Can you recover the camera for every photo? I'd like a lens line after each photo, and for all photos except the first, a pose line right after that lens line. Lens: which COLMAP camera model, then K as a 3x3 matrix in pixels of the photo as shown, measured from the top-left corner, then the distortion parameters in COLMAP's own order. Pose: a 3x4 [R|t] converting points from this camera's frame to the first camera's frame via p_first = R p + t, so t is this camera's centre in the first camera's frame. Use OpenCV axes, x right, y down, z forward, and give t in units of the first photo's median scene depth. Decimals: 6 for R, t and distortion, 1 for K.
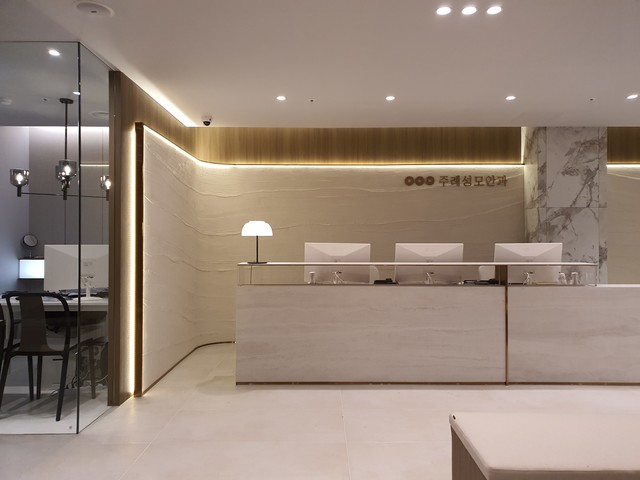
lens RADIAL K [[493.2, 0, 320.0], [0, 493.2, 240.0], [0, 0, 1]] dist [0.025934, -0.005826]
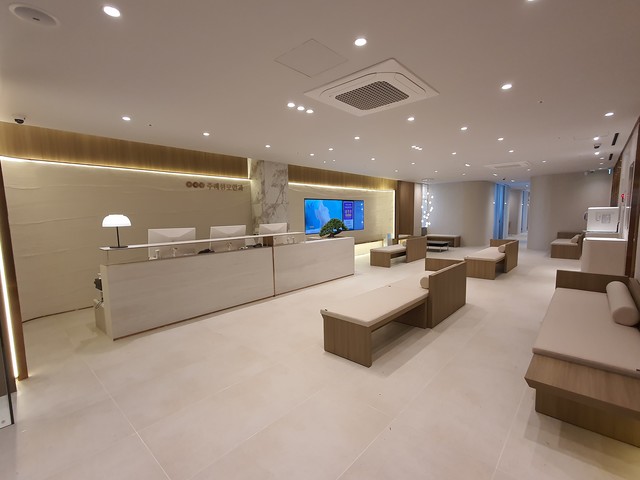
lens RADIAL K [[302.1, 0, 319.2], [0, 302.1, 249.8], [0, 0, 1]] dist [0.000196, 0.000067]
pose [[0.665731, -0.101024, 0.739321, -0.285679], [0.015585, 0.992459, 0.121580, -0.027444], [-0.746029, -0.069417, 0.662286, 0.061880]]
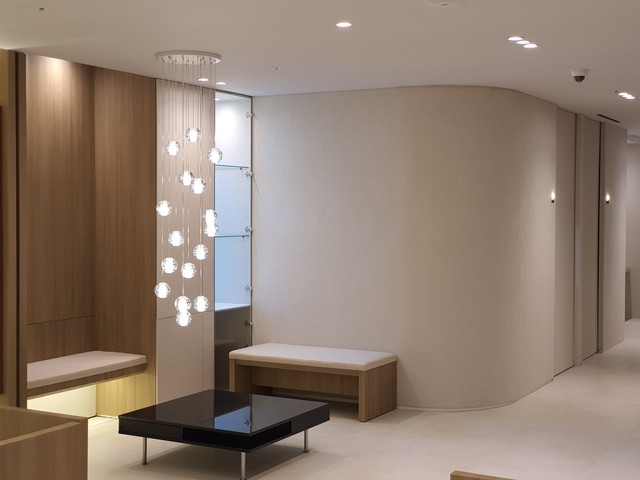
lens RADIAL K [[965.8, 0, 320.0], [0, 965.8, 240.0], [0, 0, 1]] dist [-0.241737, 1.811367]
pose [[0.493768, -0.031498, 0.869023, 0.703725], [-0.002653, 0.999285, 0.037727, -0.060576], [-0.869590, -0.020934, 0.493331, 0.168200]]
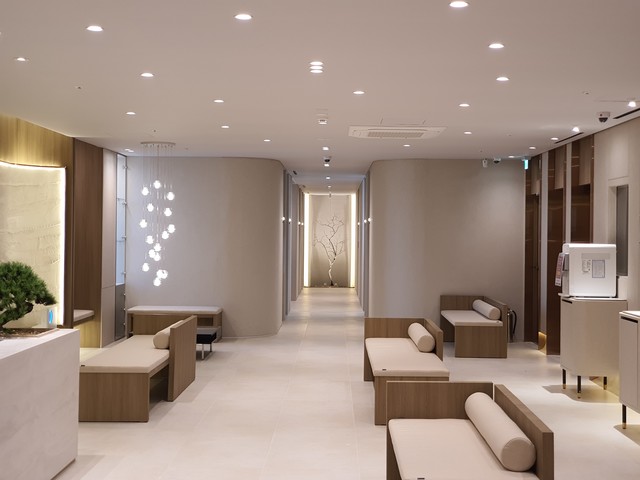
lens RADIAL K [[965.8, 0, 320.0], [0, 965.8, 240.0], [0, 0, 1]] dist [-0.241737, 1.811367]
pose [[0.002342, -0.009711, 0.999950, -0.405065], [-0.016362, 0.999819, 0.009749, -0.046190], [-0.999863, -0.016384, 0.002182, 0.474314]]
